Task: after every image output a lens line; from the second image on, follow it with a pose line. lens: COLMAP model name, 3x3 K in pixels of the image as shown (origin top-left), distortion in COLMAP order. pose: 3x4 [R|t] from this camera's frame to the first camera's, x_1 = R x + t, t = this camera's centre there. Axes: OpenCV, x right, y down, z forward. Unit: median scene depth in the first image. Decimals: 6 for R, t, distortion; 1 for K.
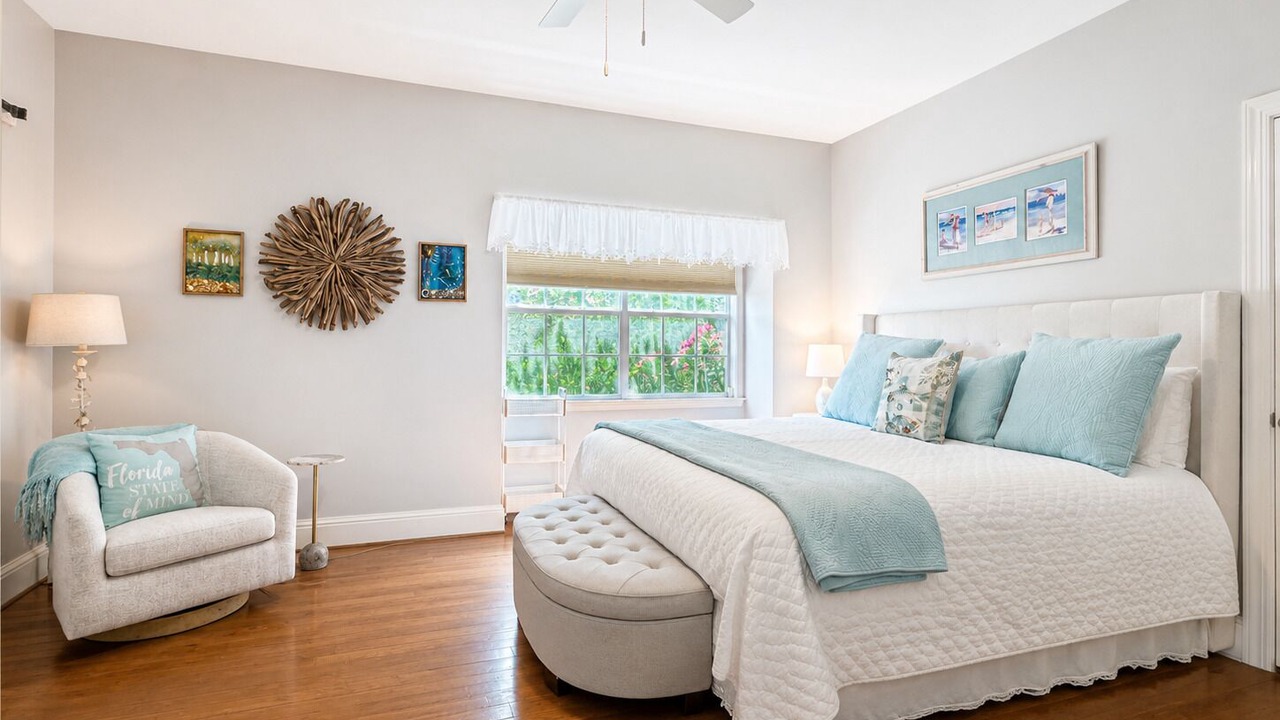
lens RADIAL K [[598.6, 0, 610.5], [0, 598.6, 344.8], [0, 0, 1]] dist [-0.041448, -0.000349]
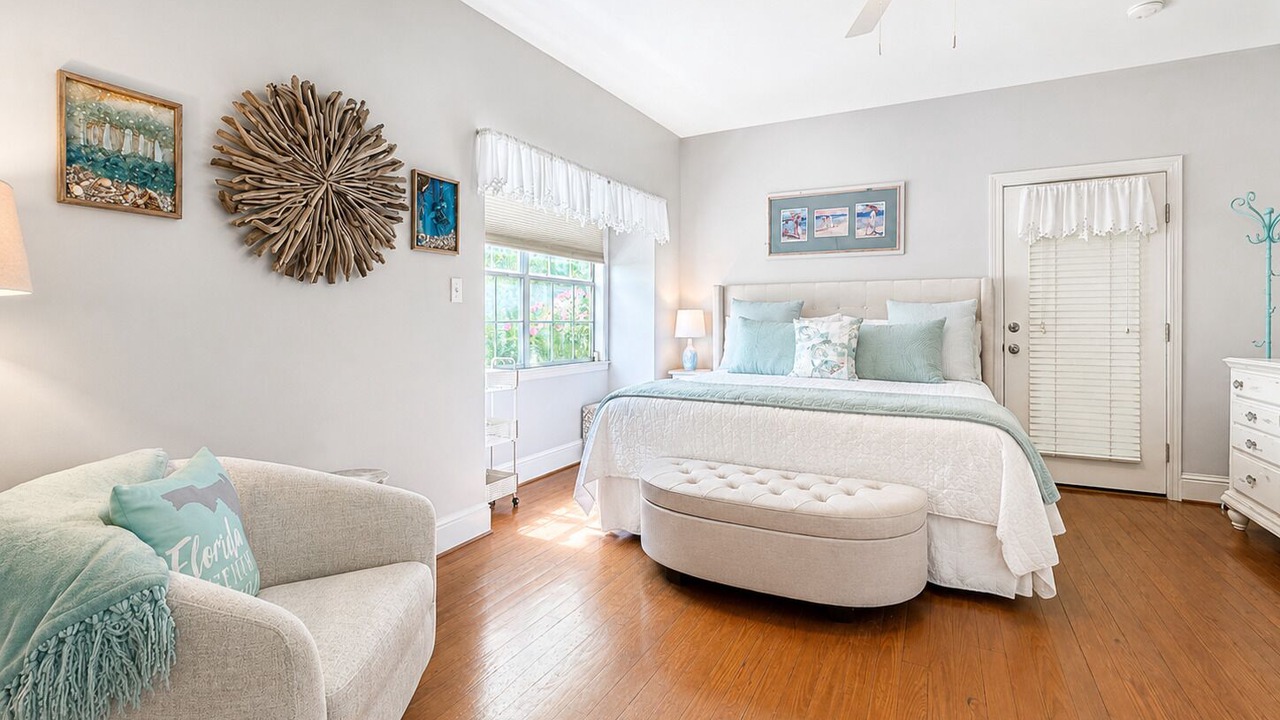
lens RADIAL K [[581.2, 0, 654.0], [0, 581.2, 317.2], [0, 0, 1]] dist [-0.018440, 0.000104]
pose [[0.731123, -0.005364, 0.682225, -0.636591], [-0.001370, 0.999956, 0.009330, 0.007158], [-0.682244, -0.007756, 0.731083, 0.268674]]
